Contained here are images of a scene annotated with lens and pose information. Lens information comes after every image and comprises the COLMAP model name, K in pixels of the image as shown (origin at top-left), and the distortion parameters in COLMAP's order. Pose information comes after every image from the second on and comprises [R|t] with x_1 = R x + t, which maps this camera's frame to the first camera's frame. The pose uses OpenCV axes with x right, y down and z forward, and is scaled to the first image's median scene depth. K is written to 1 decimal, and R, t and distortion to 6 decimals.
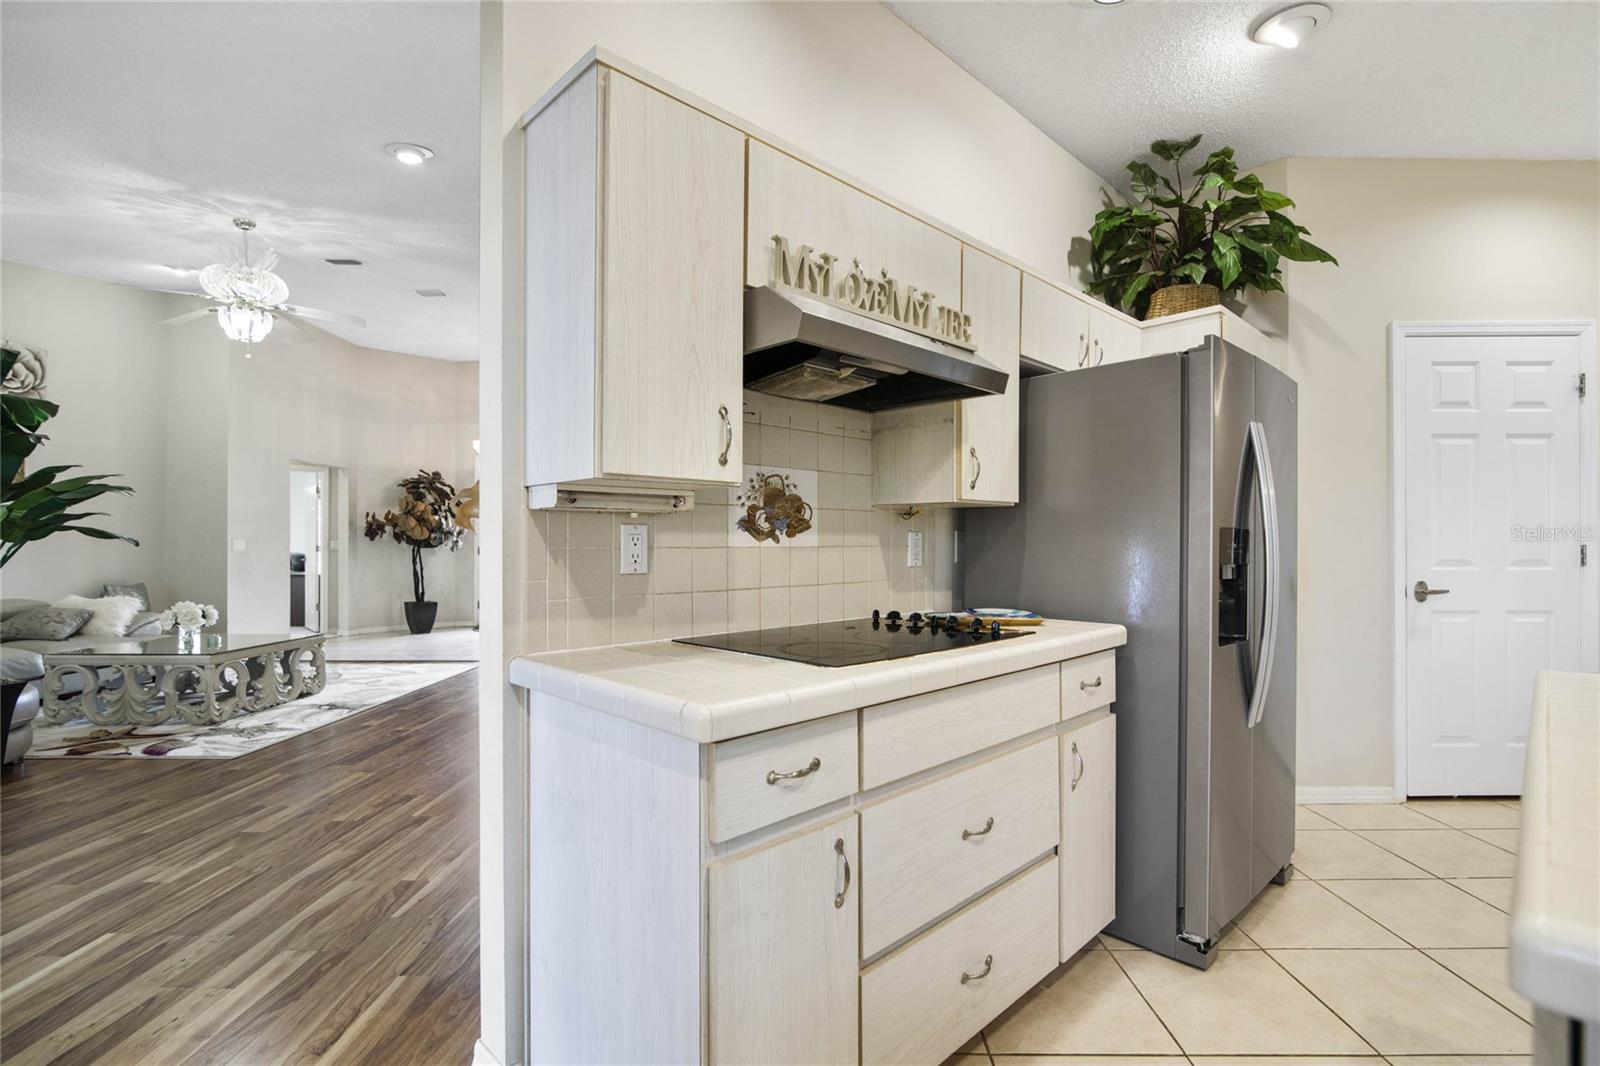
lens RADIAL K [[740.4, 0, 794.8], [0, 740.4, 538.8], [0, 0, 1]] dist [-0.003863, -0.000210]
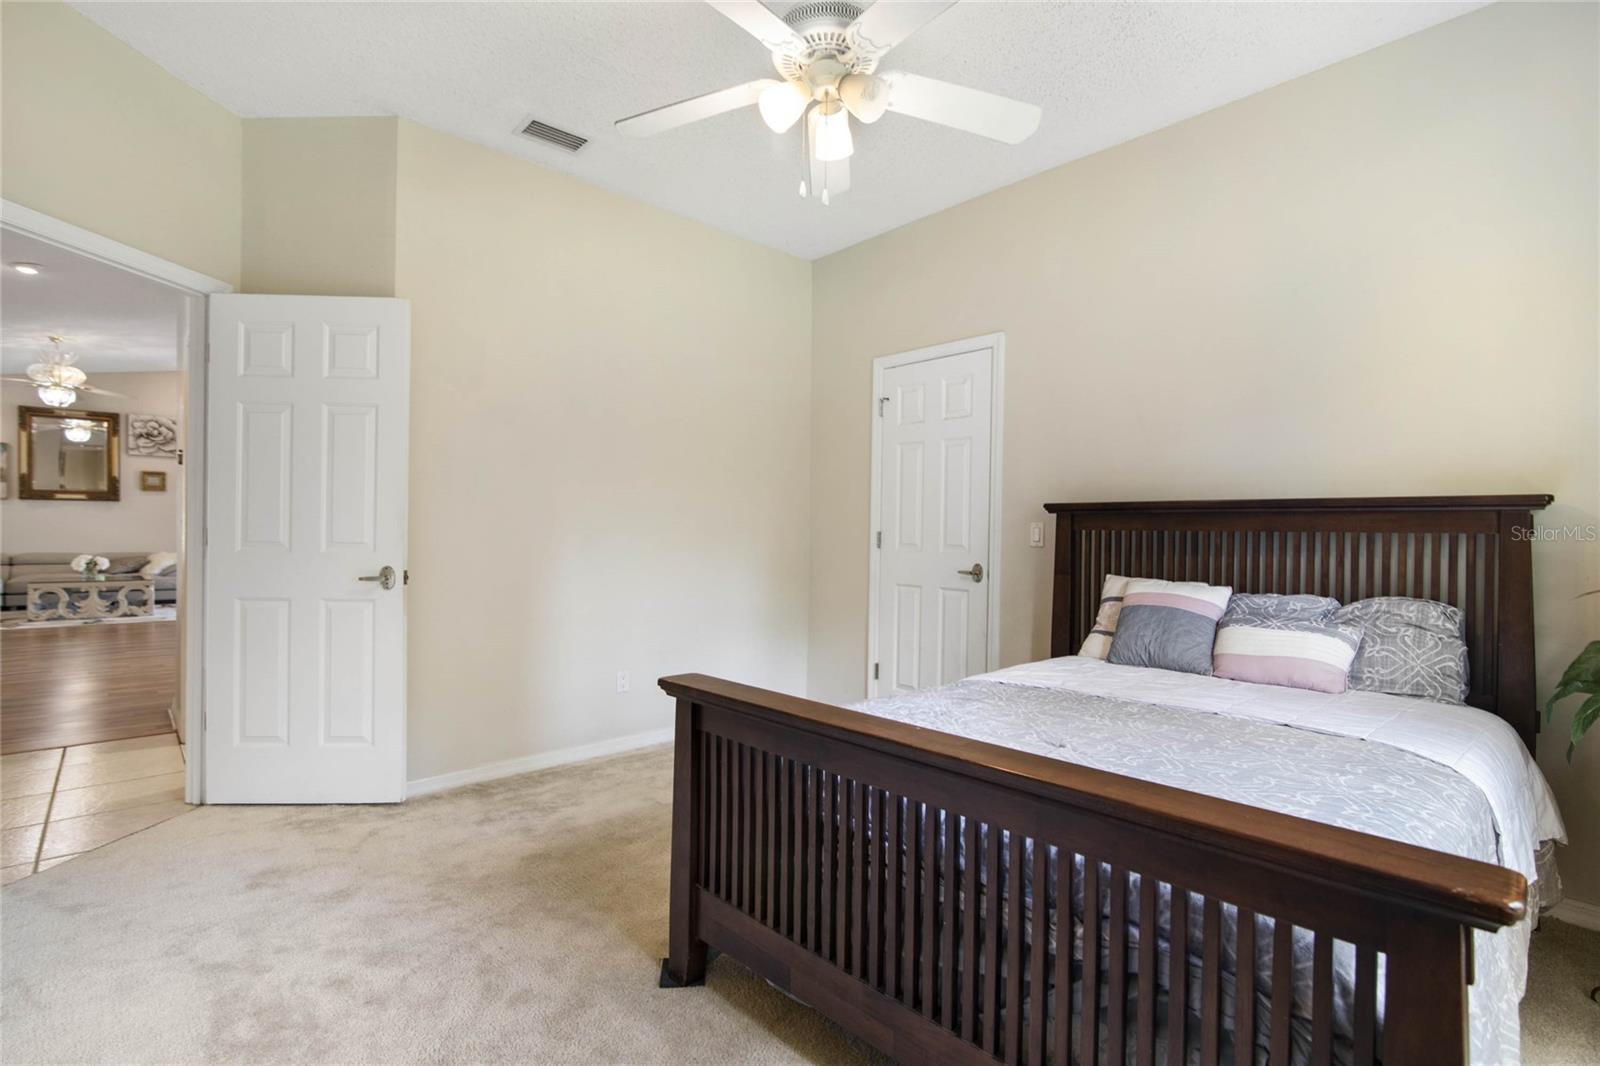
lens RADIAL K [[725.4, 0, 800.0], [0, 725.4, 533.0], [0, 0, 1]] dist [-0.000149, 0.000046]
pose [[0.689894, 0.011424, -0.723820, 1.797878], [-0.006604, 0.999933, 0.009487, 0.004761], [0.723880, -0.001764, 0.689923, 1.144570]]
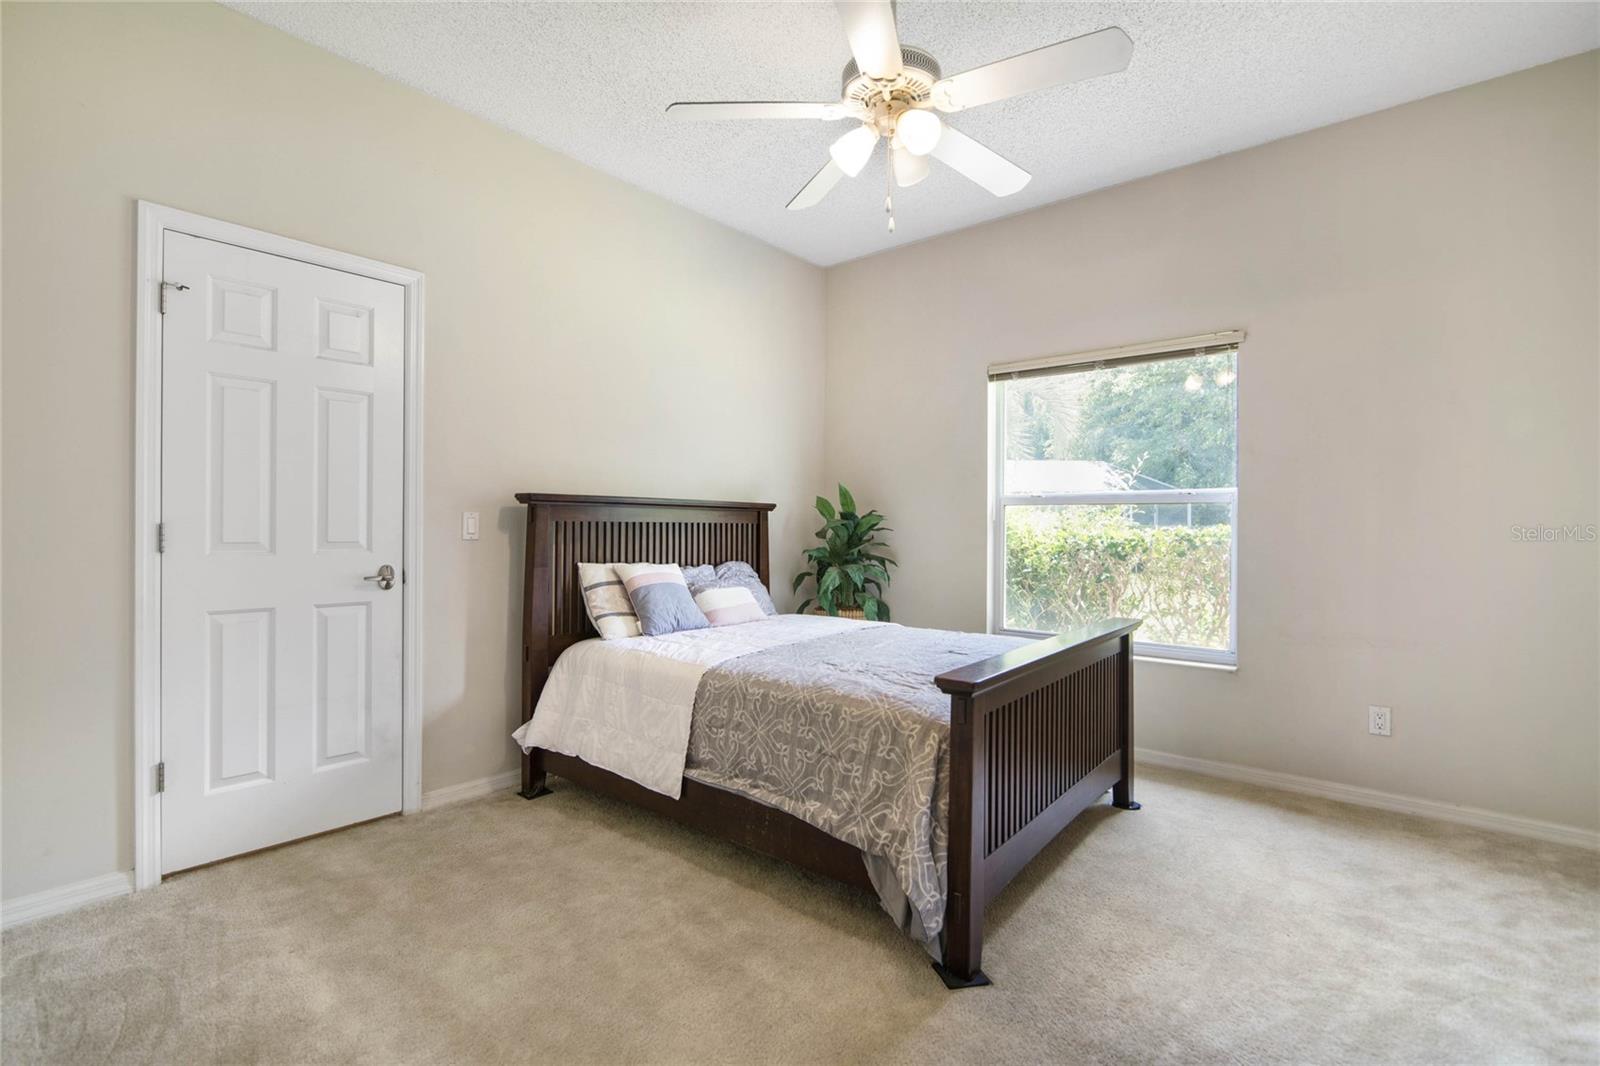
lens RADIAL K [[740.4, 0, 794.8], [0, 740.4, 538.8], [0, 0, 1]] dist [-0.003863, -0.000210]
pose [[0.623130, -0.009424, 0.782062, 1.084376], [-0.006321, 0.999834, 0.017085, 0.010175], [-0.782093, -0.015589, 0.622967, 1.186024]]
